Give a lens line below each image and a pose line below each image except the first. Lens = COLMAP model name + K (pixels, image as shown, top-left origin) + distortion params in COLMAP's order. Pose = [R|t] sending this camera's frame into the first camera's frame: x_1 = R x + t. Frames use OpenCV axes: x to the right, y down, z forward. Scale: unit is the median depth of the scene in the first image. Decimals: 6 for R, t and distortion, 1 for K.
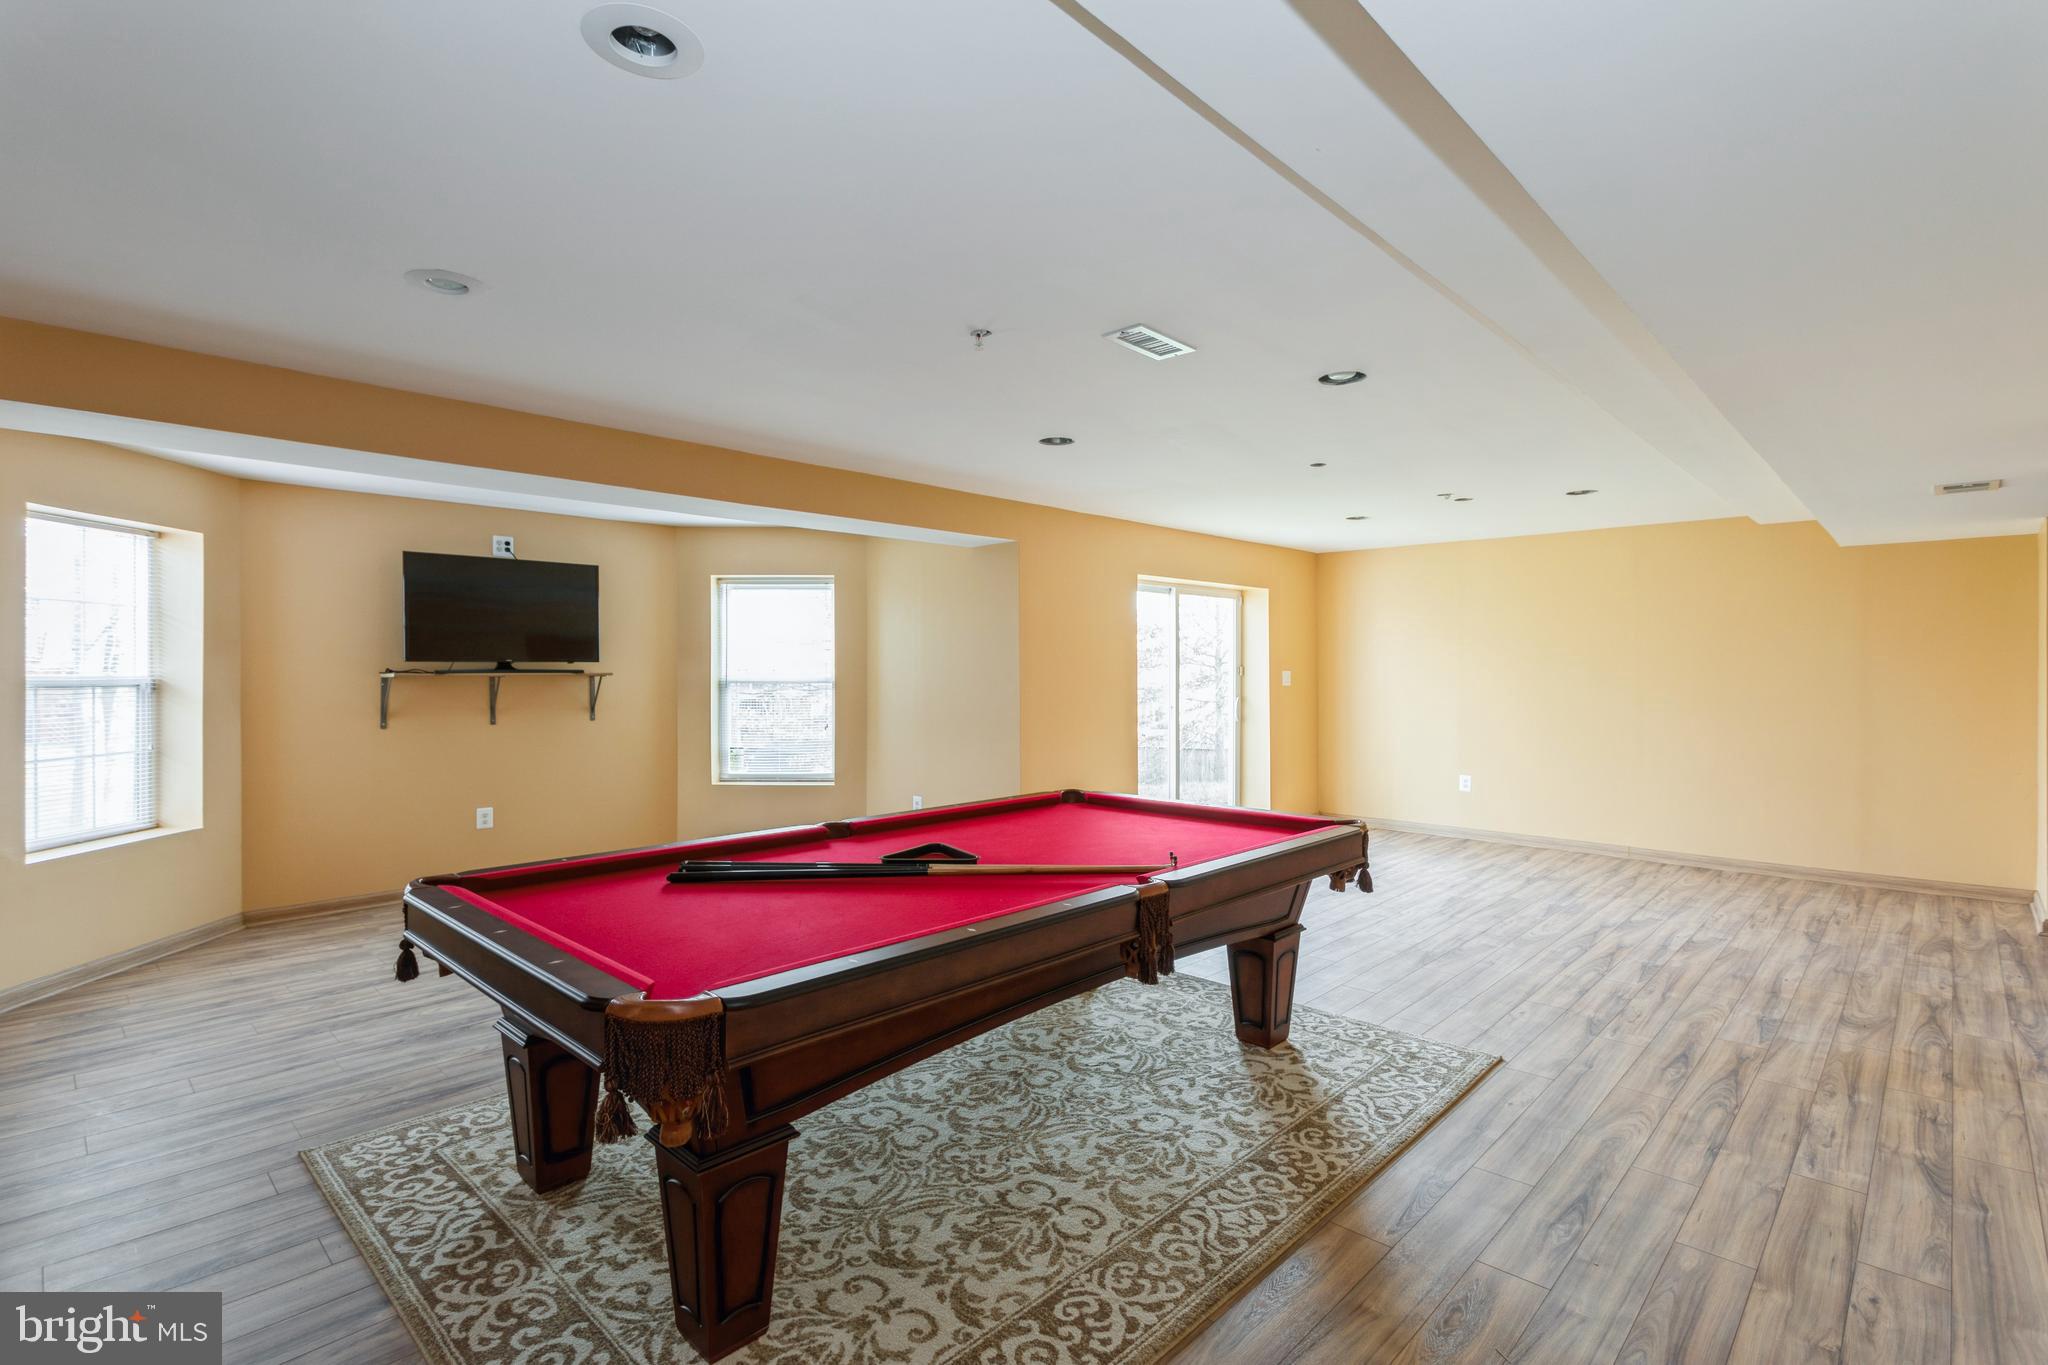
lens RADIAL K [[975.2, 0, 1015.3], [0, 975.2, 660.1], [0, 0, 1]] dist [0.003111, 0.001177]
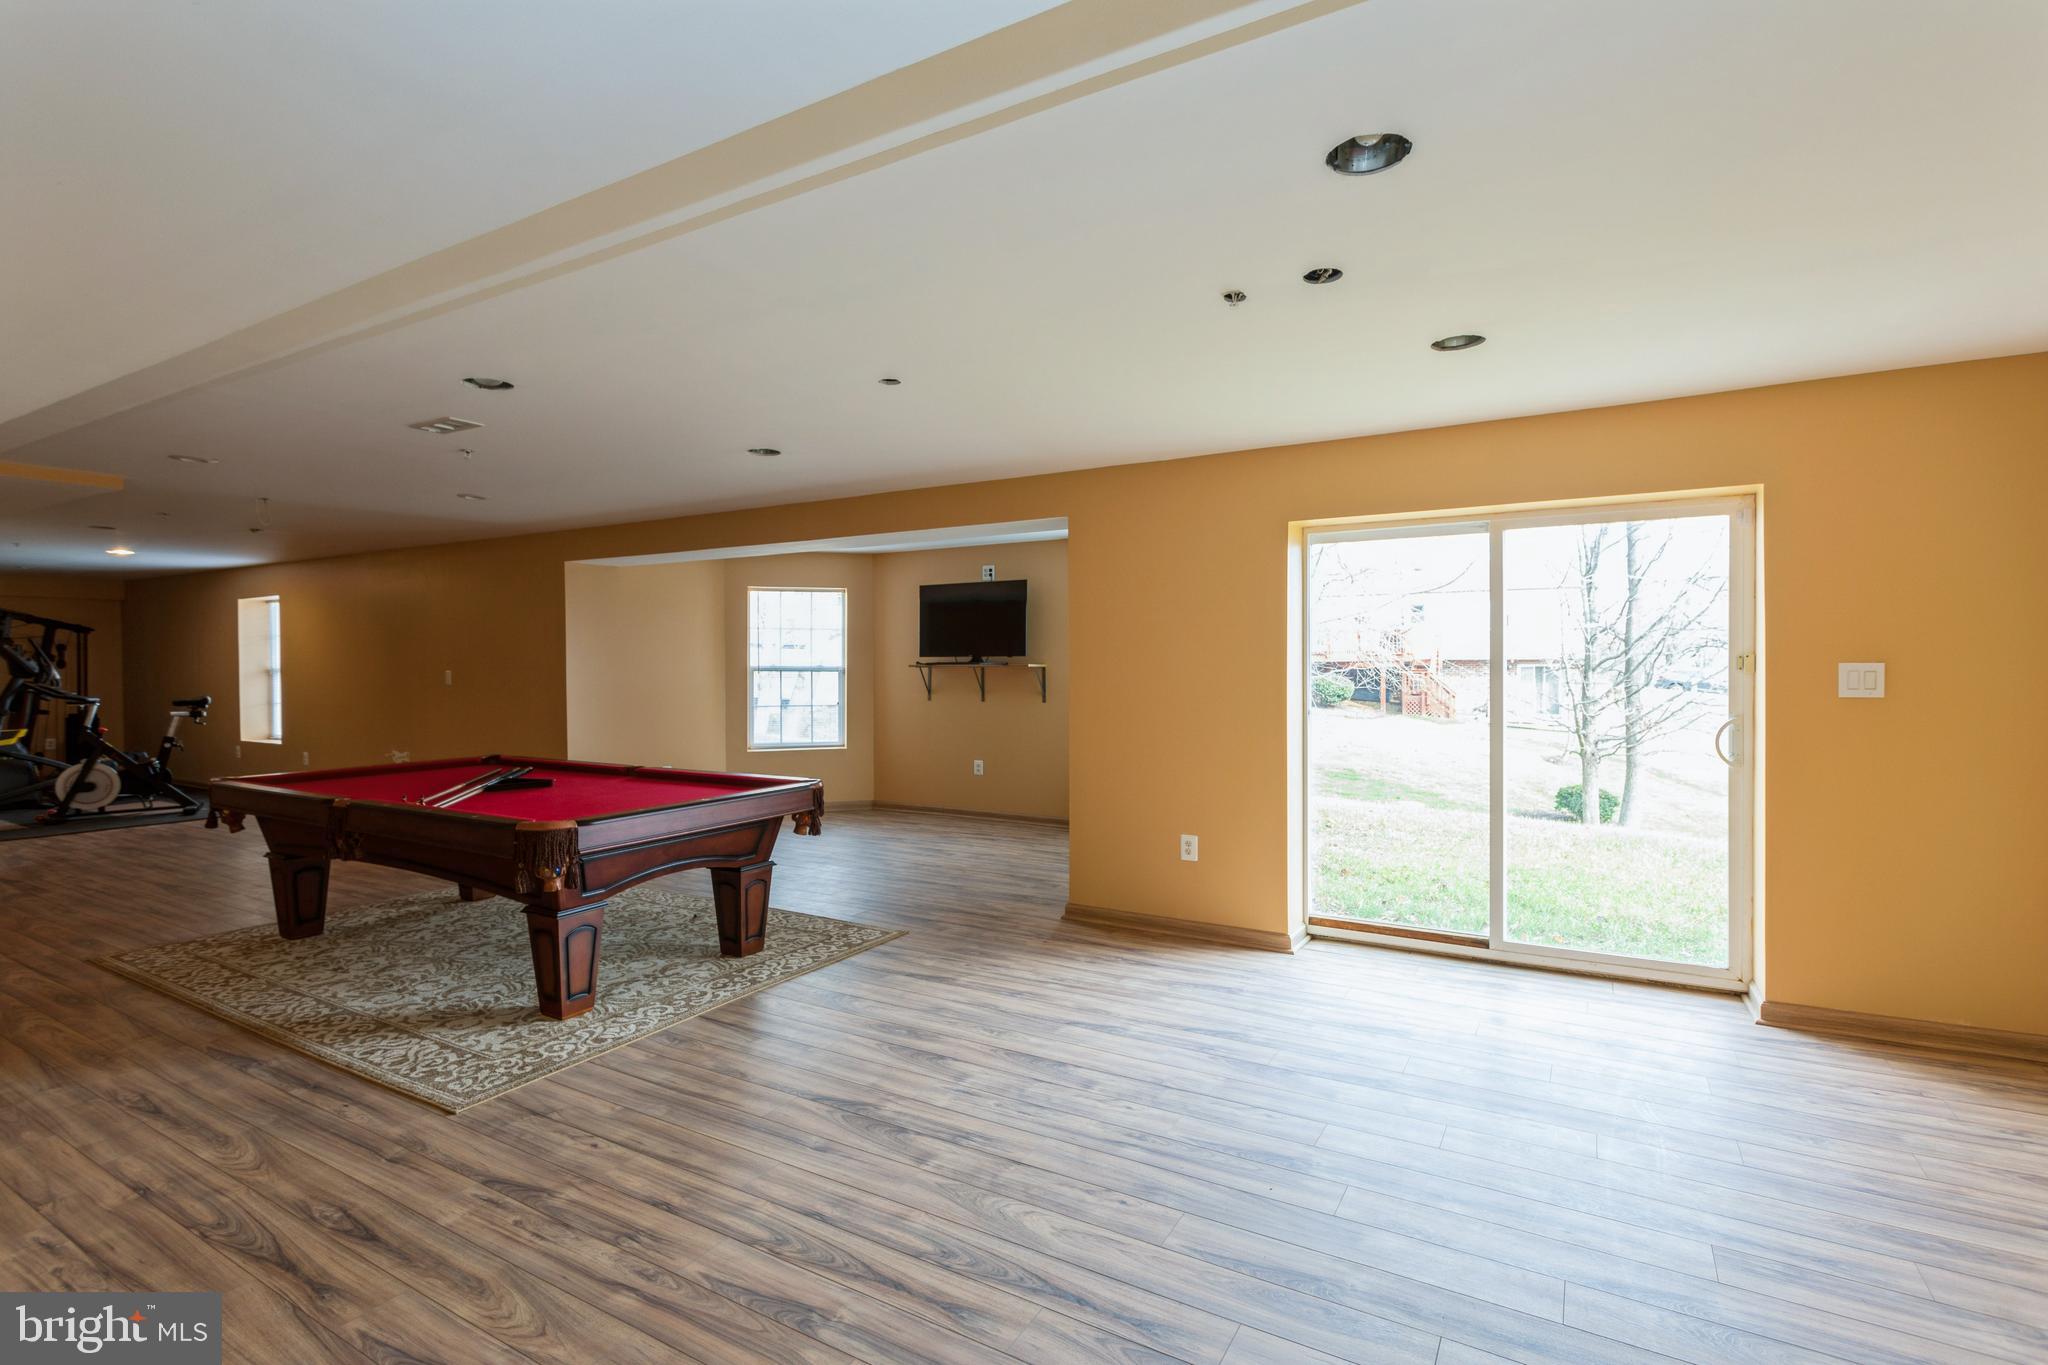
lens RADIAL K [[965.7, 0, 1028.0], [0, 965.7, 663.2], [0, 0, 1]] dist [-0.003008, -0.000514]
pose [[0.230702, 0.000551, -0.973024, 1.325000], [0.010770, 0.999937, 0.003119, 0.012776], [0.972965, -0.011199, 0.230681, 1.195764]]
